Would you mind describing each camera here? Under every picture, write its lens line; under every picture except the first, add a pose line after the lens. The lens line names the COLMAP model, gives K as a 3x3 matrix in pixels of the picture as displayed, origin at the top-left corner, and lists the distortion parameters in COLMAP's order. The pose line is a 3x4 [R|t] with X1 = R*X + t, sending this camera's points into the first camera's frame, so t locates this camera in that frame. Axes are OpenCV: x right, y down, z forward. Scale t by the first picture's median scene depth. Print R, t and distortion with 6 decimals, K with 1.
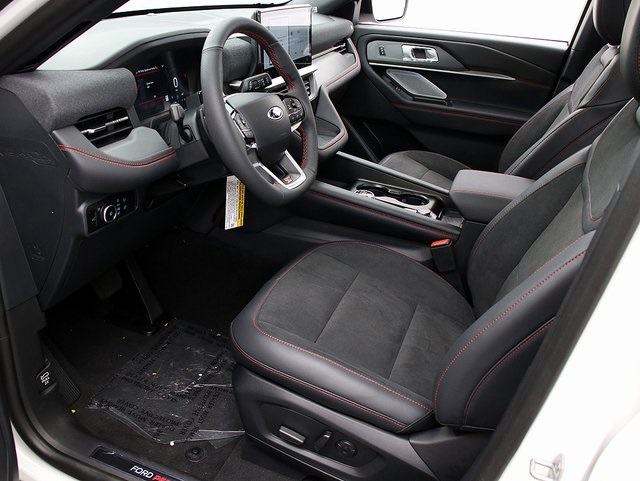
lens RADIAL K [[538.5, 0, 319.8], [0, 538.5, 241.3], [0, 0, 1]] dist [-0.119604, 0.039488]
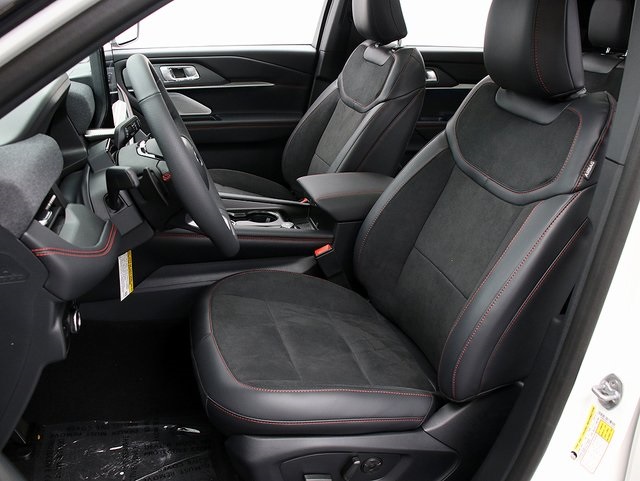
lens RADIAL K [[538.5, 0, 321.0], [0, 538.5, 241.1], [0, 0, 1]] dist [-0.119604, 0.039488]
pose [[0.829639, -0.258184, 0.495015, -0.245017], [0.267108, 0.962144, 0.054155, -0.059887], [-0.490258, 0.087293, 0.867195, 0.079258]]
